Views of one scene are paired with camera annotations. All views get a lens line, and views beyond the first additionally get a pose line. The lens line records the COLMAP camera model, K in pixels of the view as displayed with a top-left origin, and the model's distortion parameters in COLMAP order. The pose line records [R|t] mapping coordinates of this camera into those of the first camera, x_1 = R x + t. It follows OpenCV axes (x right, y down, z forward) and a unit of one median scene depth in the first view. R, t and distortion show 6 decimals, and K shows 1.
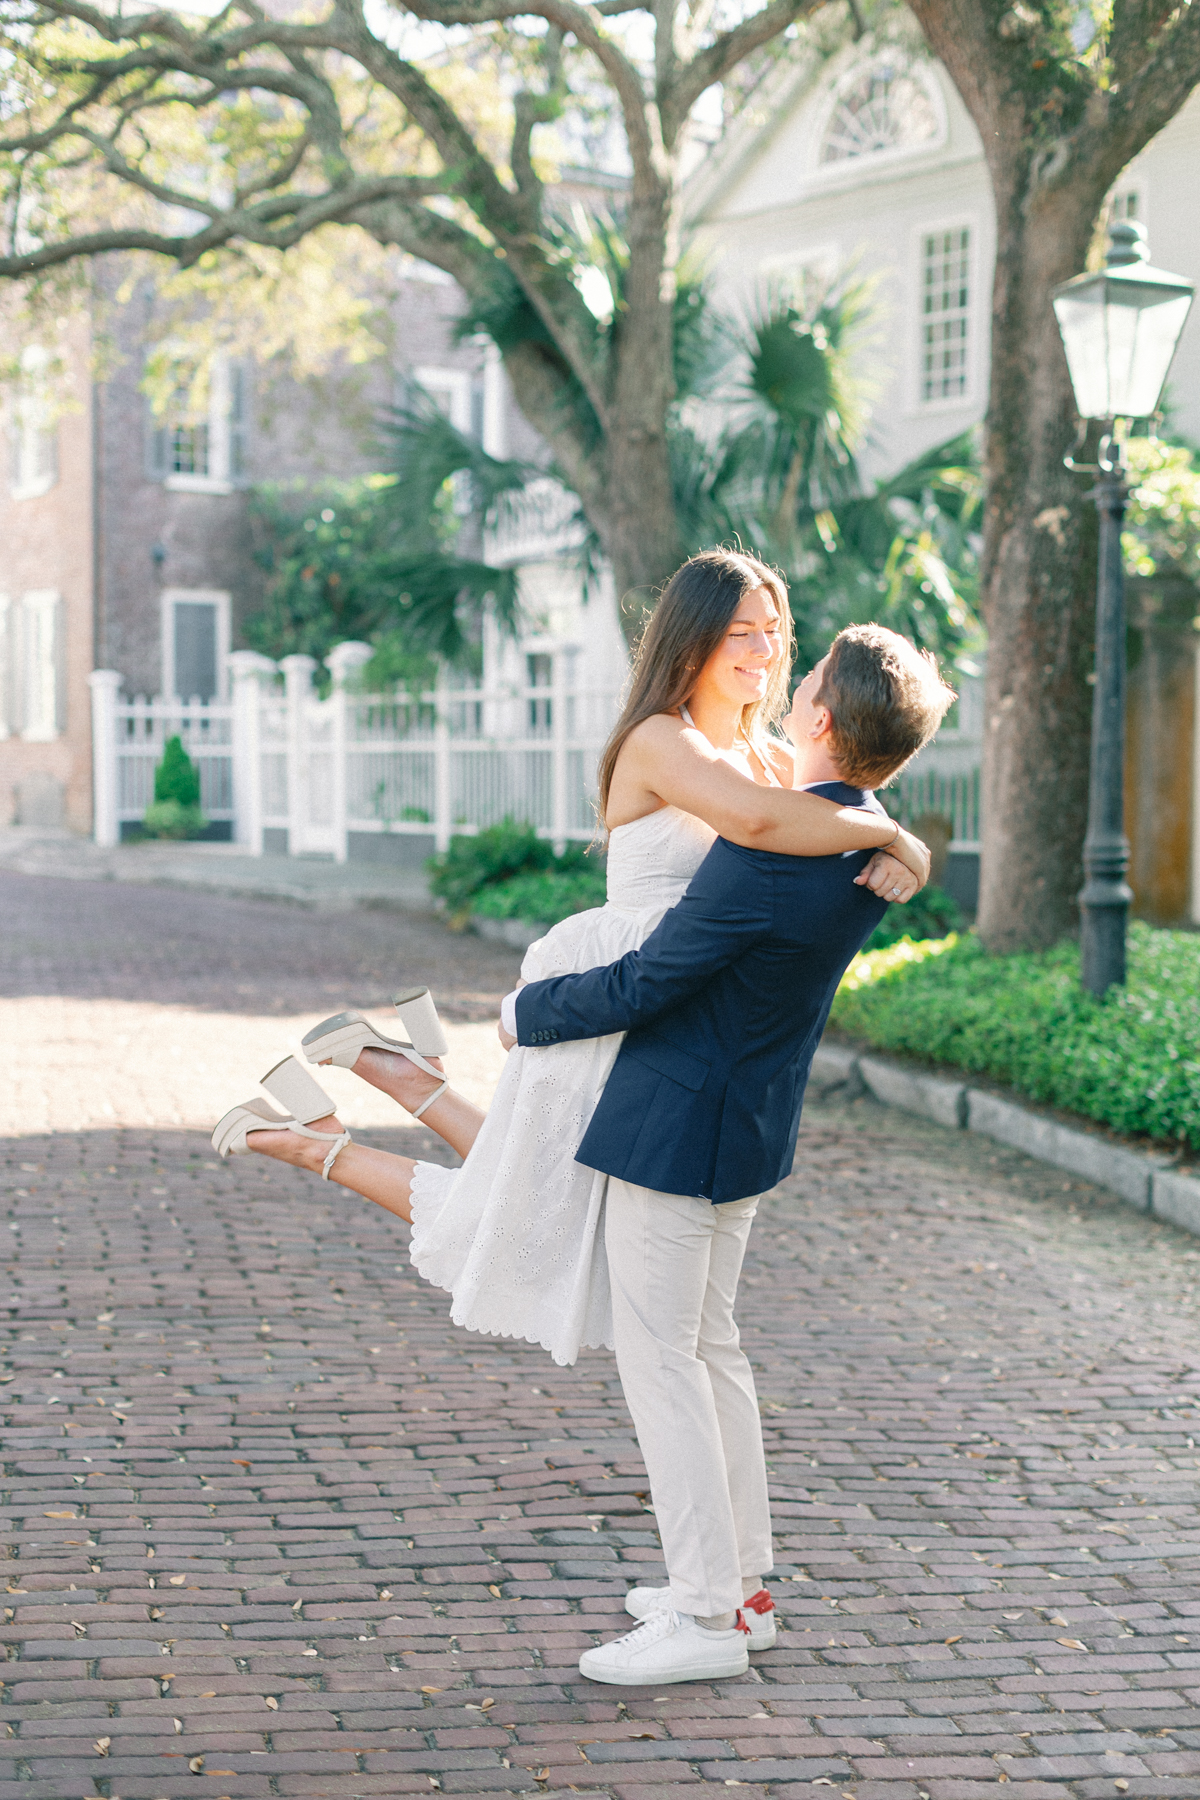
lens RADIAL K [[2098.2, 0, 600.0], [0, 2098.2, 900.0], [0, 0, 1]] dist [0.001008, -0.016653]
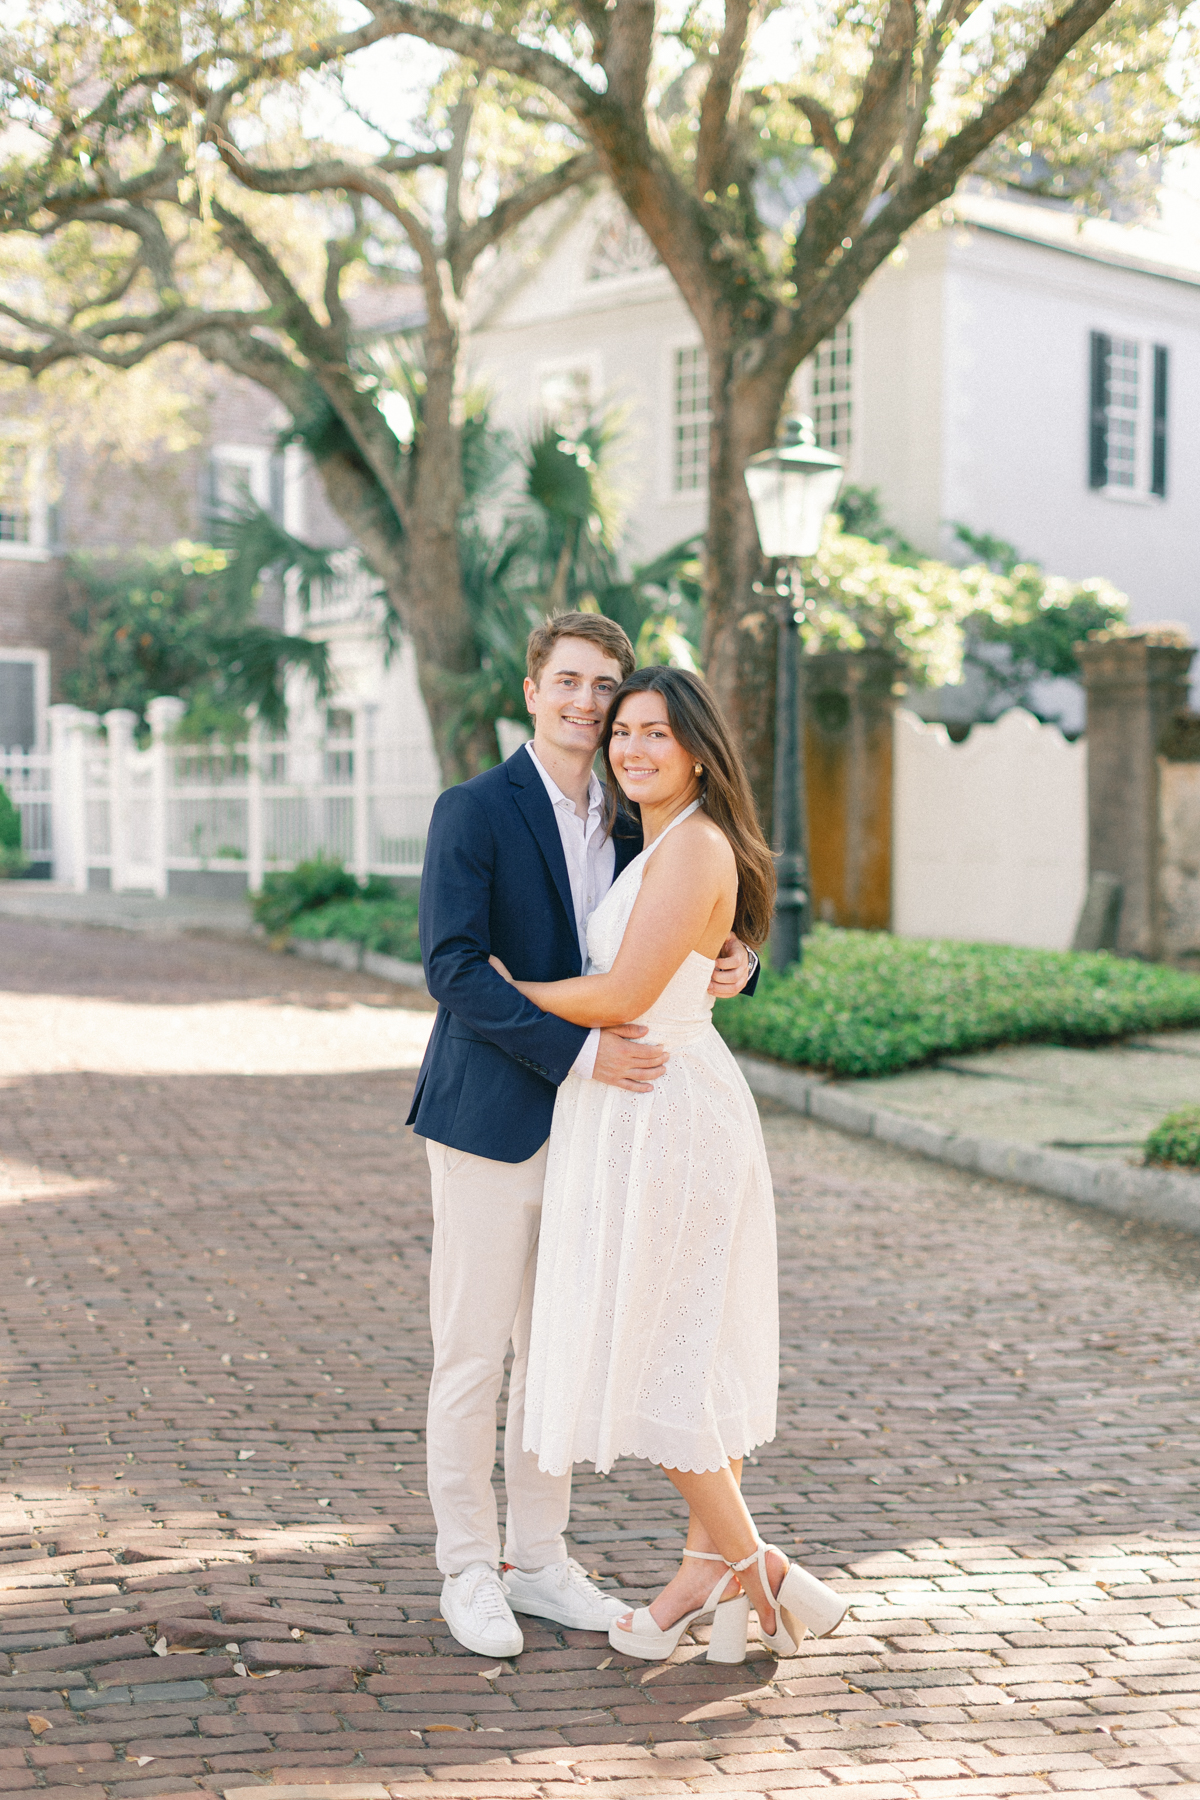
lens RADIAL K [[2773.4, 0, 604.8], [0, 2773.4, 939.8], [0, 0, 1]] dist [0.005126, -0.007468]
pose [[0.995002, -0.006396, 0.099646, -0.041896], [0.008387, 0.999773, -0.019573, 0.040887], [-0.099498, 0.020311, 0.994830, -0.558713]]
